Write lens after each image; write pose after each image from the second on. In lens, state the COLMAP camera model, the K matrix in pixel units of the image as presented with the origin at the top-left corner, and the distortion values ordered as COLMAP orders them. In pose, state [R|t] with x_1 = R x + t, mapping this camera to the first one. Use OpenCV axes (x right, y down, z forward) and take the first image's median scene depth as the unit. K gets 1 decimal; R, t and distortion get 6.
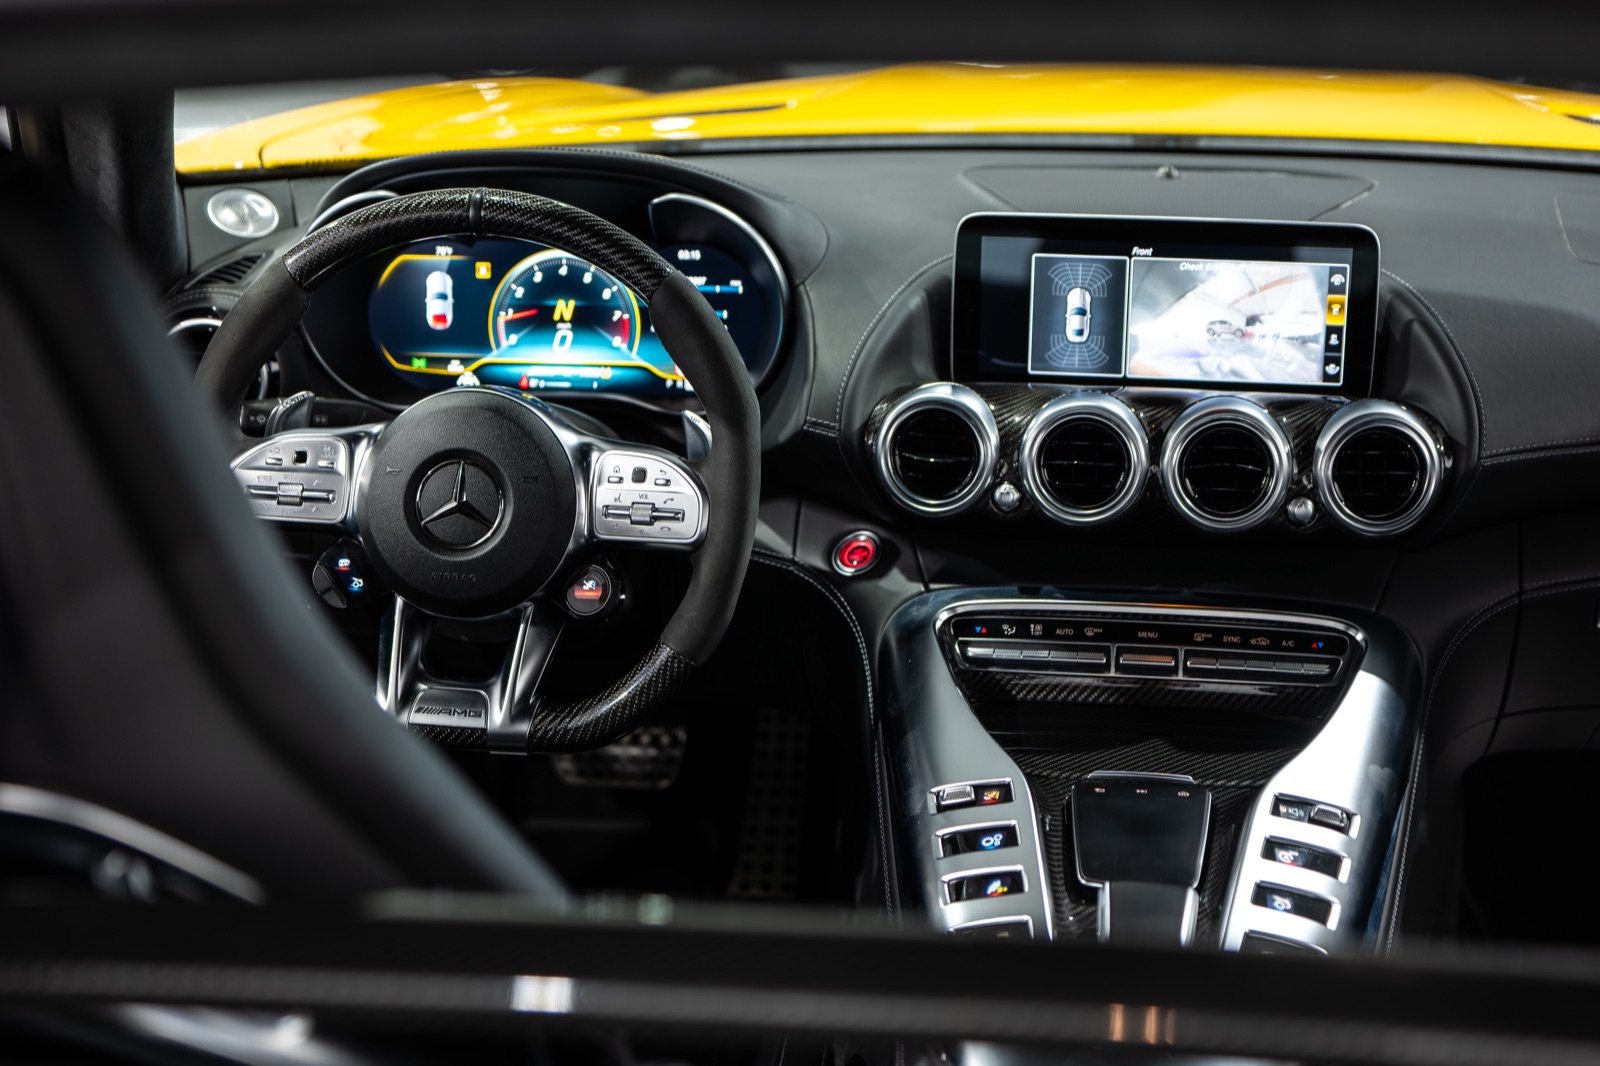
lens RADIAL K [[2707.8, 0, 800.0], [0, 2707.8, 533.0], [0, 0, 1]] dist [0.028641, -0.100892]
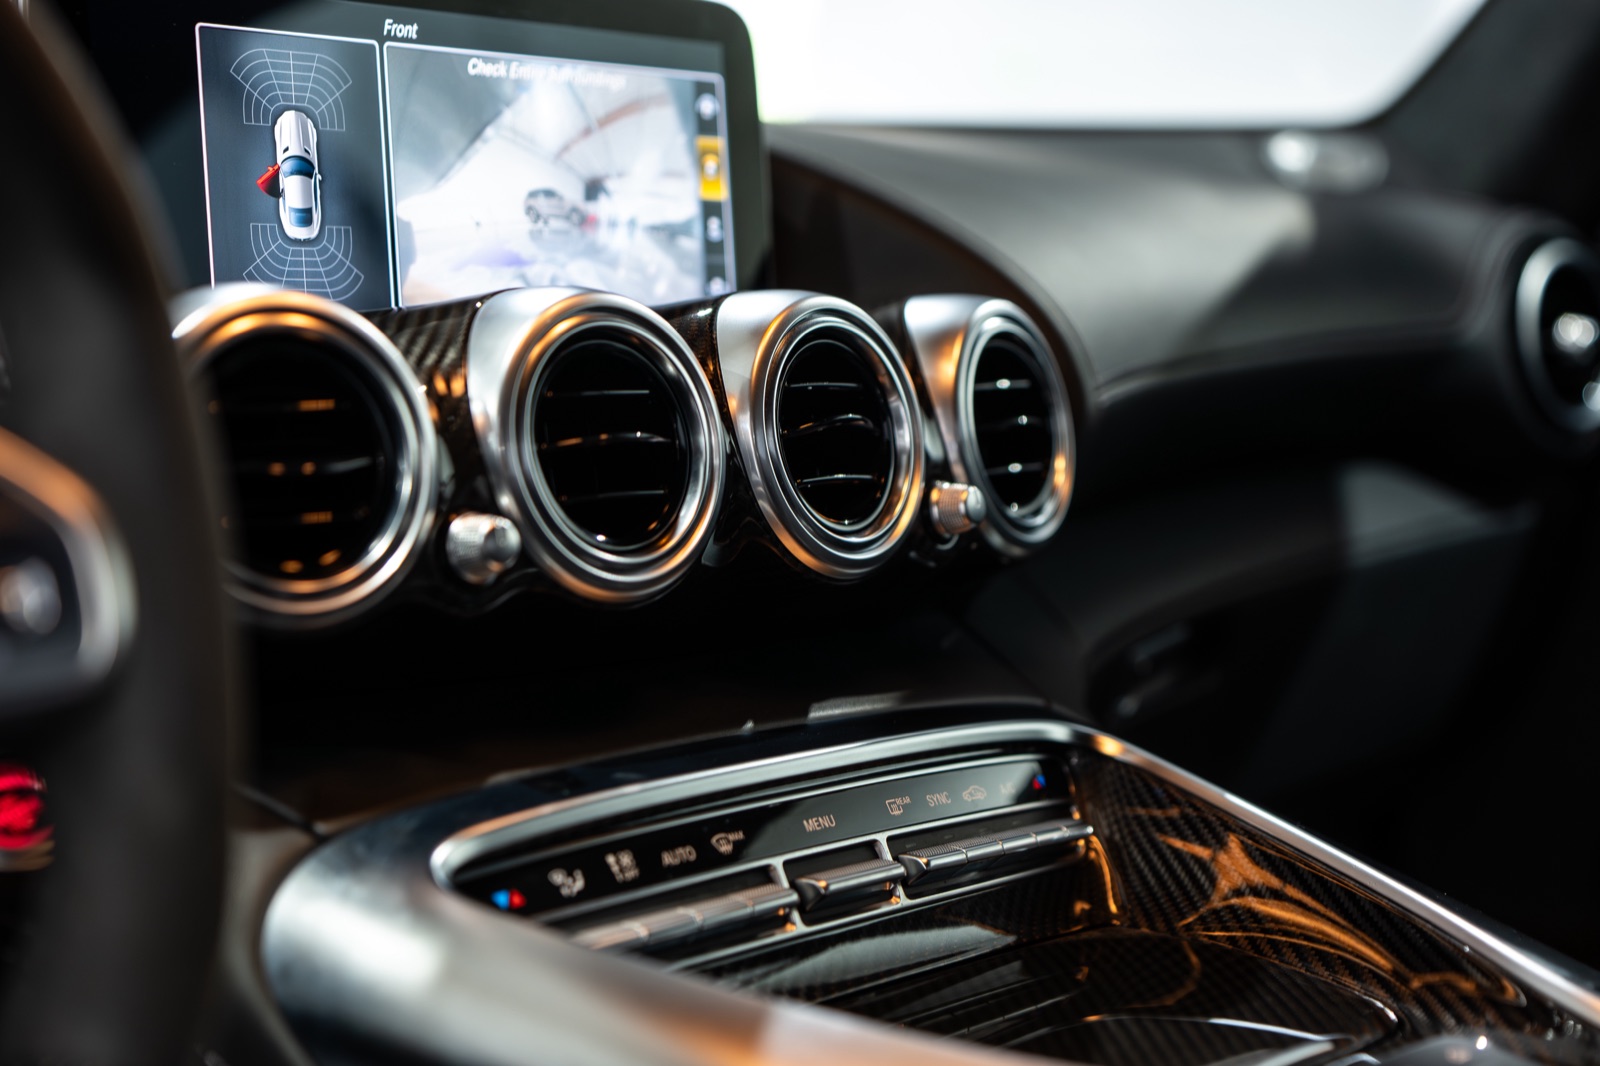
lens RADIAL K [[2707.8, 0, 800.0], [0, 2707.8, 533.0], [0, 0, 1]] dist [0.028641, -0.100892]
pose [[0.538354, -0.064426, 0.840252, -0.212306], [0.246318, 0.965561, -0.083784, 0.027311], [-0.805917, 0.252075, 0.535683, 0.733173]]
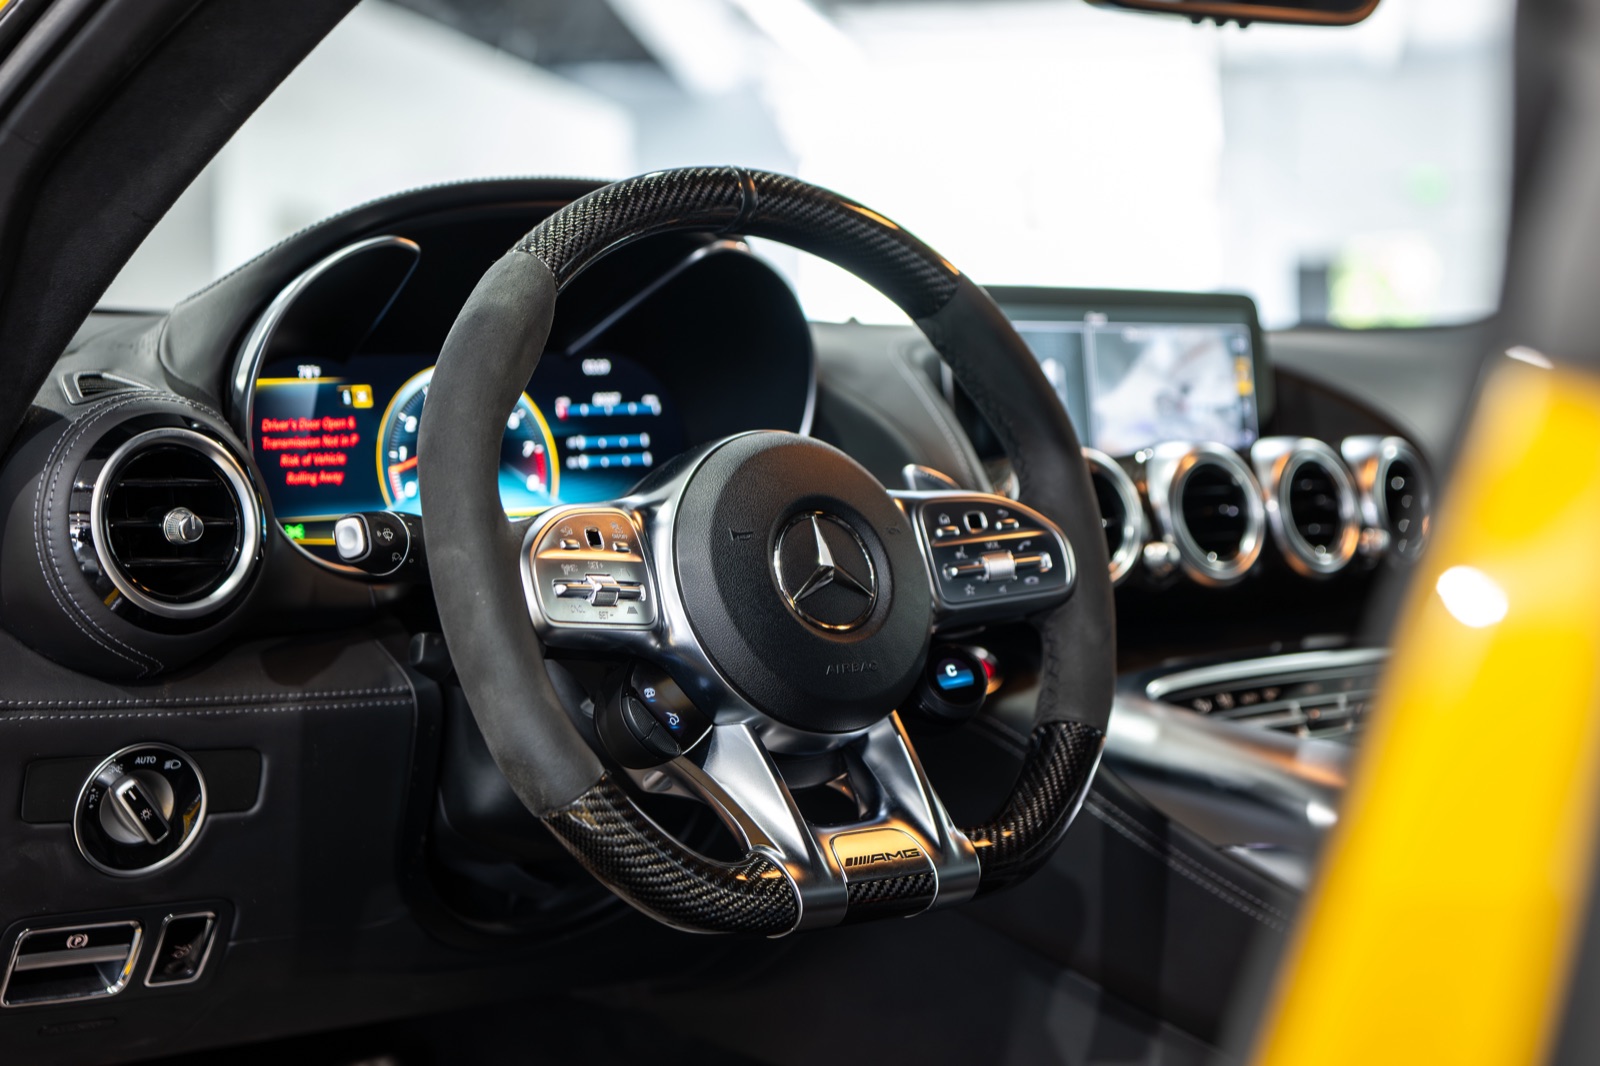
lens RADIAL K [[2707.8, 0, 800.0], [0, 2707.8, 533.0], [0, 0, 1]] dist [0.028641, -0.100892]
pose [[0.658735, -0.039836, 0.751320, -0.627103], [0.243451, 0.956161, -0.162753, 0.088899], [-0.711899, 0.290121, 0.639555, 0.508186]]
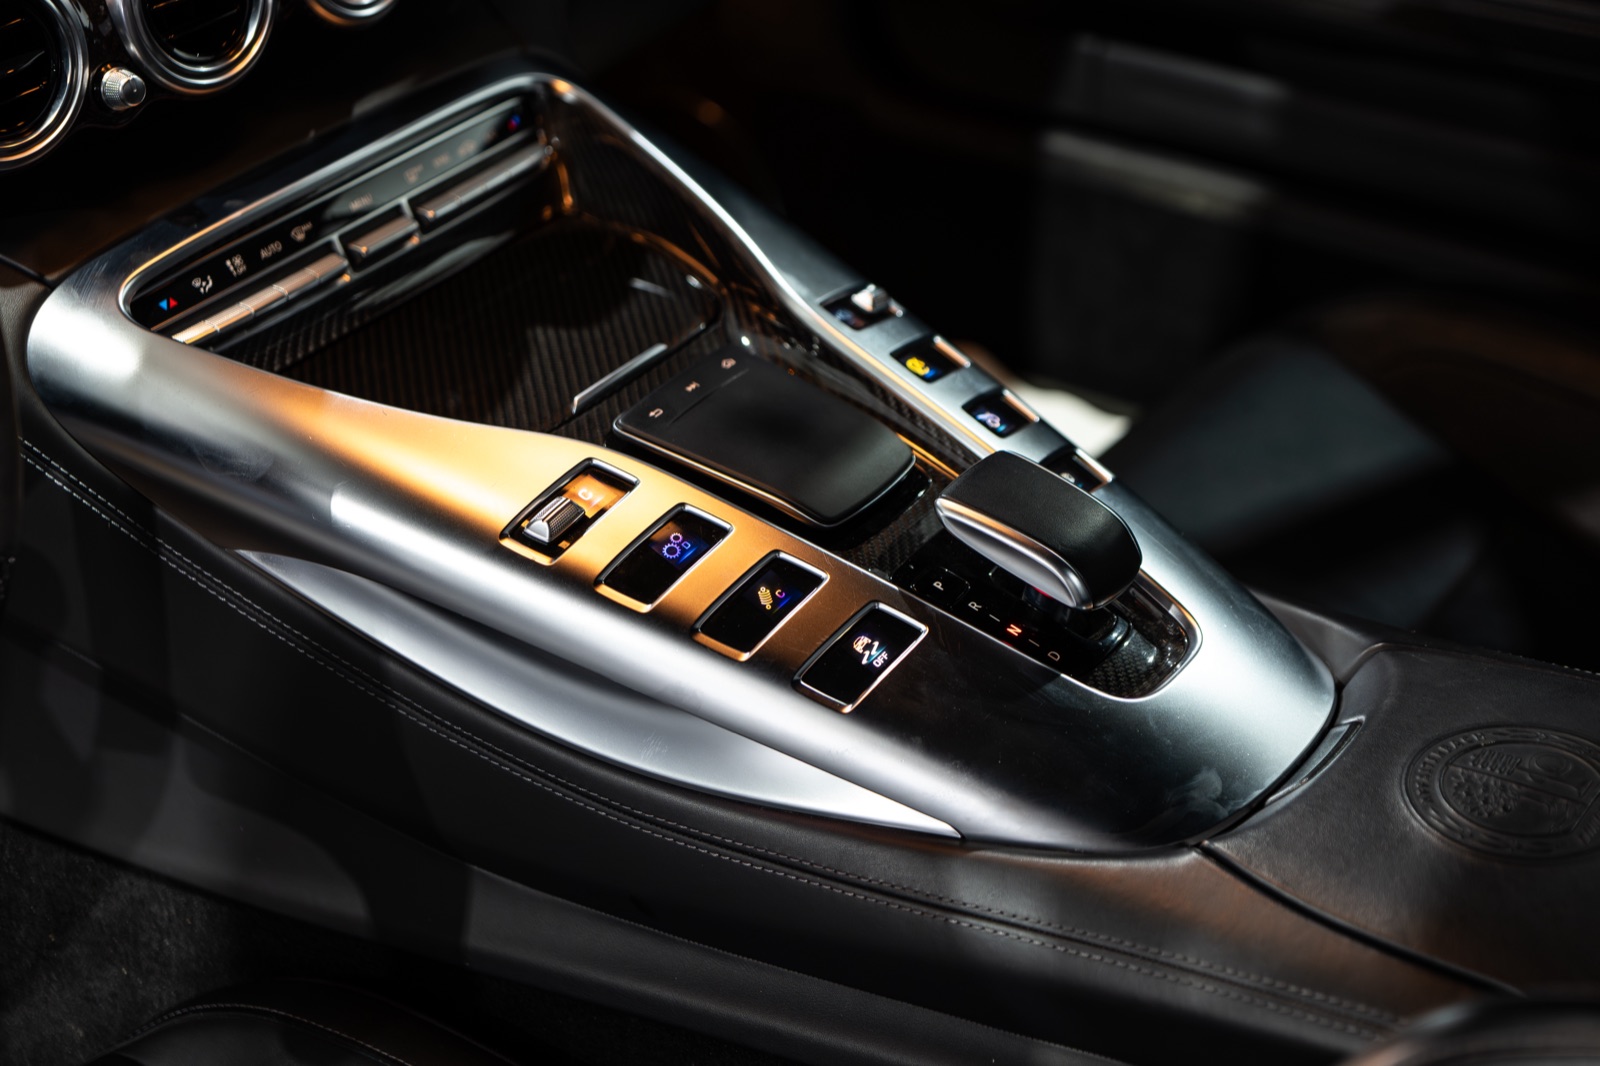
lens RADIAL K [[2707.8, 0, 800.0], [0, 2707.8, 533.0], [0, 0, 1]] dist [0.028641, -0.100892]
pose [[0.451042, -0.477646, 0.753933, -0.351224], [0.282403, 0.877717, 0.387119, -0.114490], [-0.846646, 0.038306, 0.530776, 0.530769]]
